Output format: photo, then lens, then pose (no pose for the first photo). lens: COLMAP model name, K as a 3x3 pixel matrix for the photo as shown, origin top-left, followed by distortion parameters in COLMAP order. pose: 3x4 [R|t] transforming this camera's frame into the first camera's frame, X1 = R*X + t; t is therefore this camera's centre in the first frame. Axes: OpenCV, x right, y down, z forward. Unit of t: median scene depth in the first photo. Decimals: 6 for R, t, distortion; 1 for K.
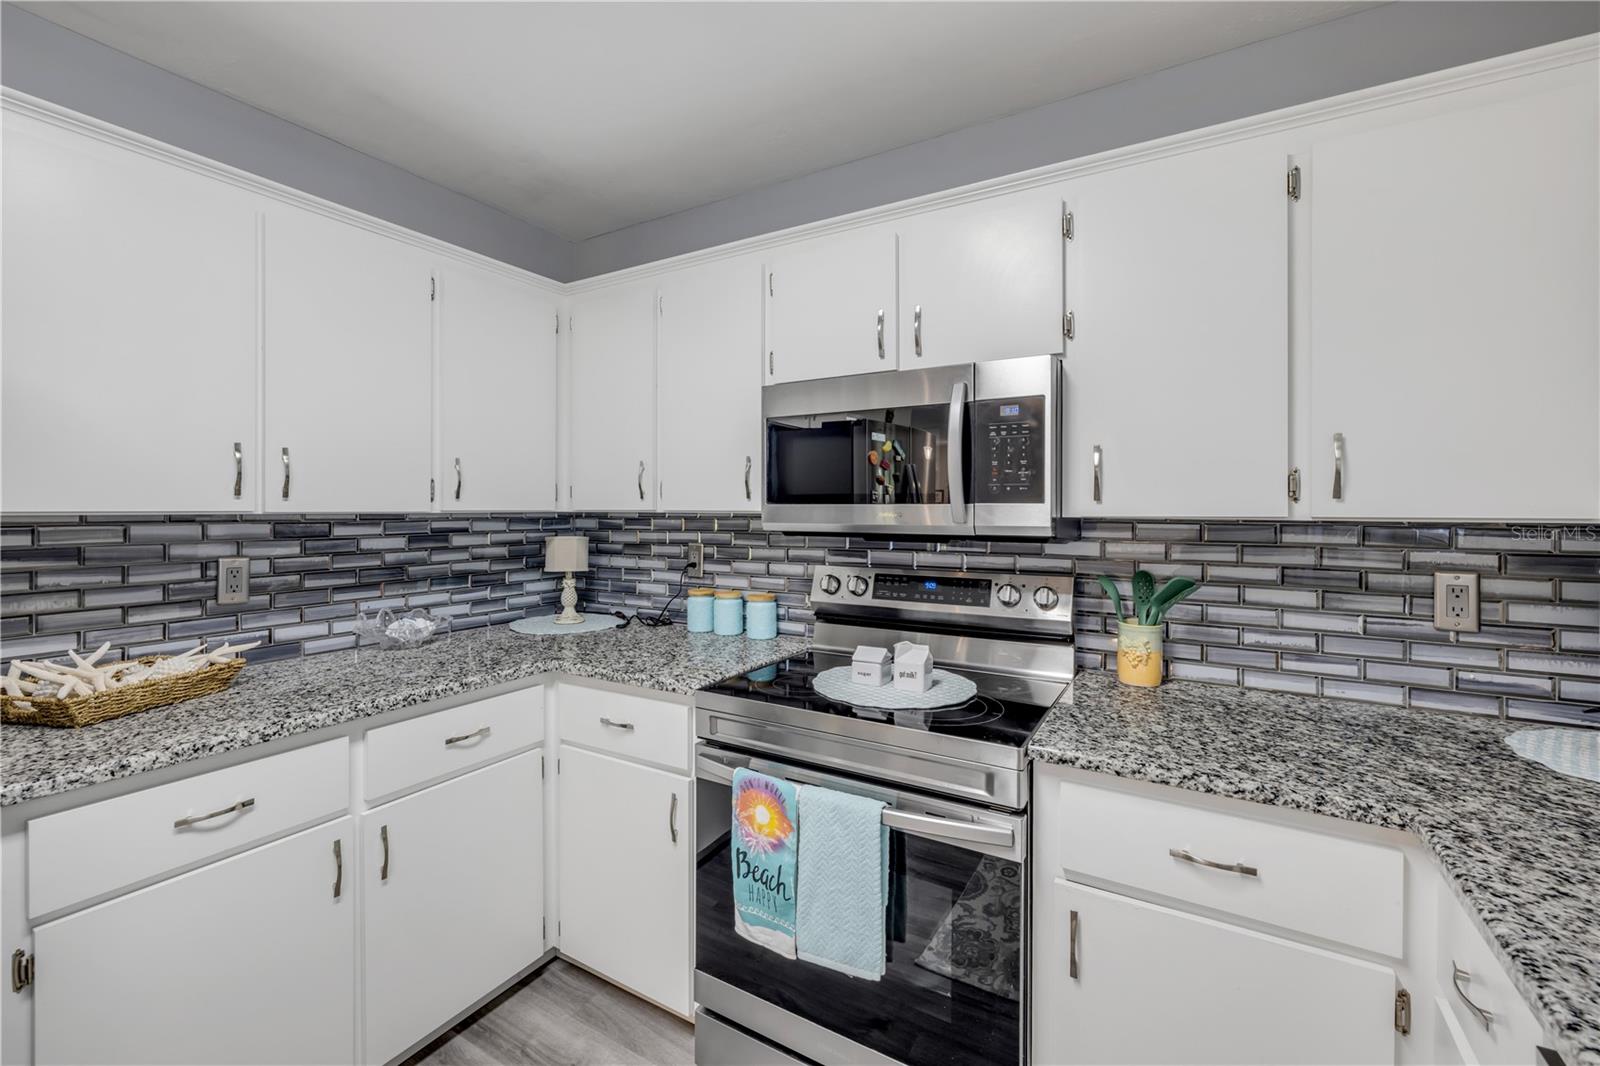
lens RADIAL K [[693.7, 0, 791.3], [0, 693.7, 513.1], [0, 0, 1]] dist [0.000970, -0.000016]
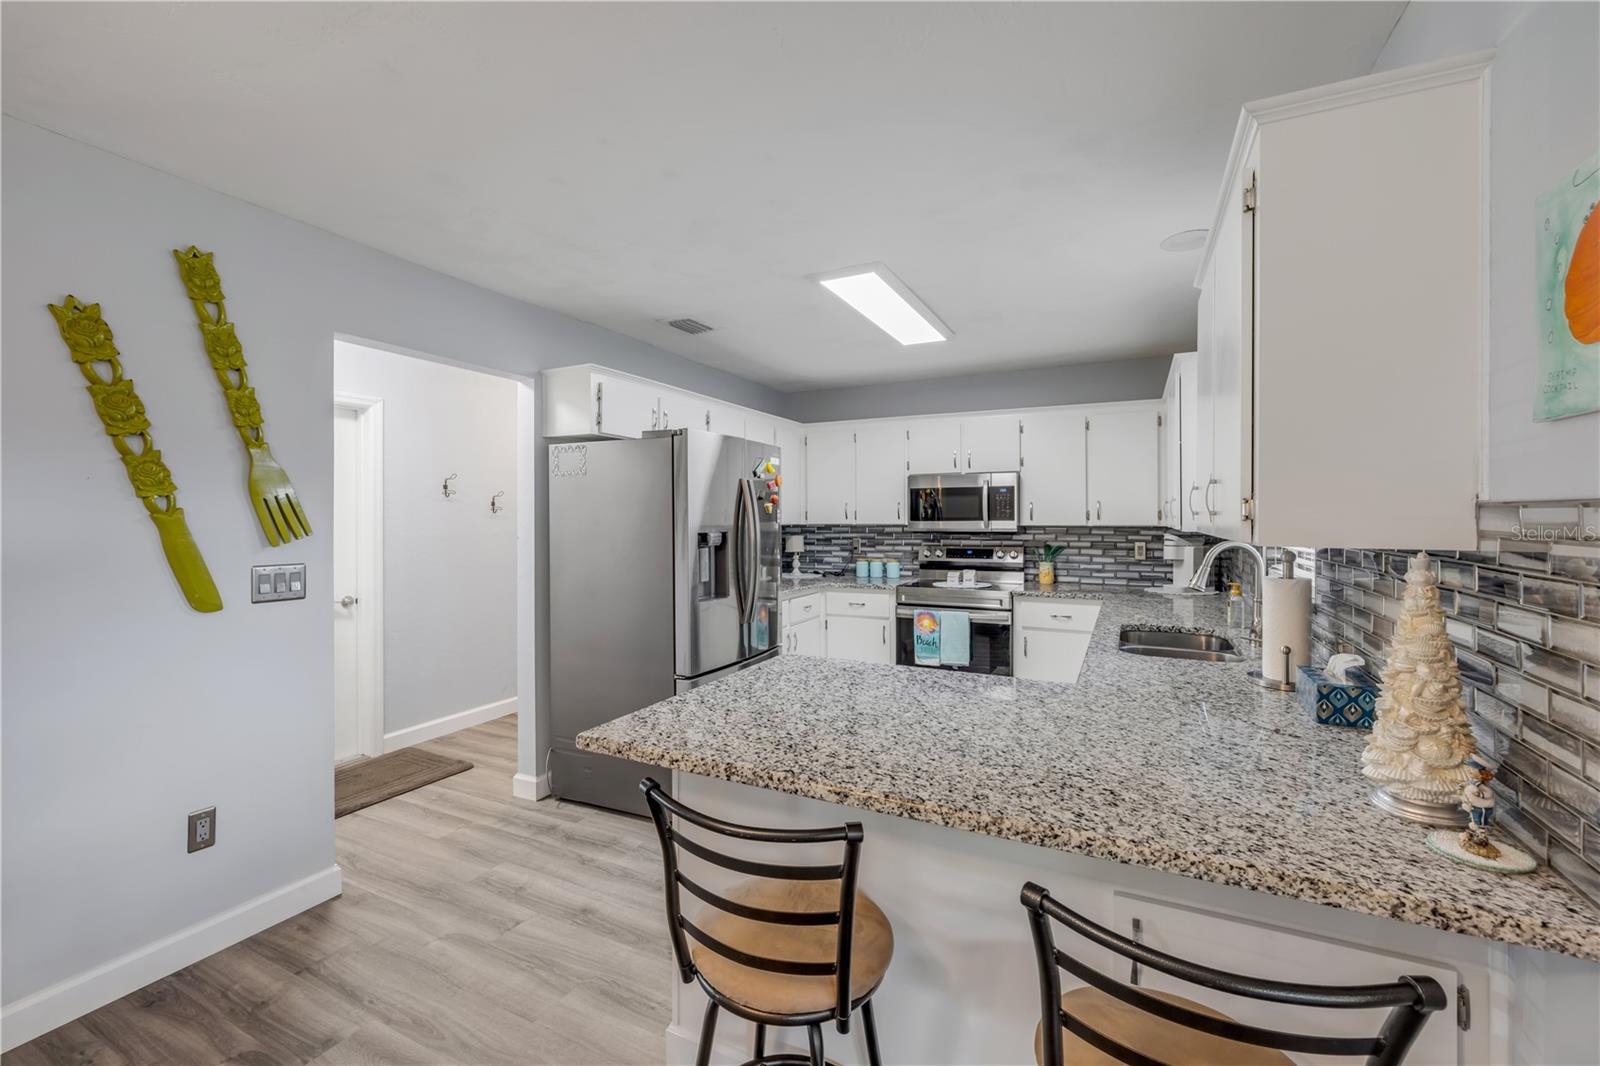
lens RADIAL K [[684.4, 0, 801.1], [0, 684.4, 524.6], [0, 0, 1]] dist [0.000897, 0.000026]
pose [[0.996851, -0.006701, 0.079016, -0.715859], [0.006457, 0.999974, 0.003344, -0.012704], [-0.079036, -0.002823, 0.996868, -1.705587]]
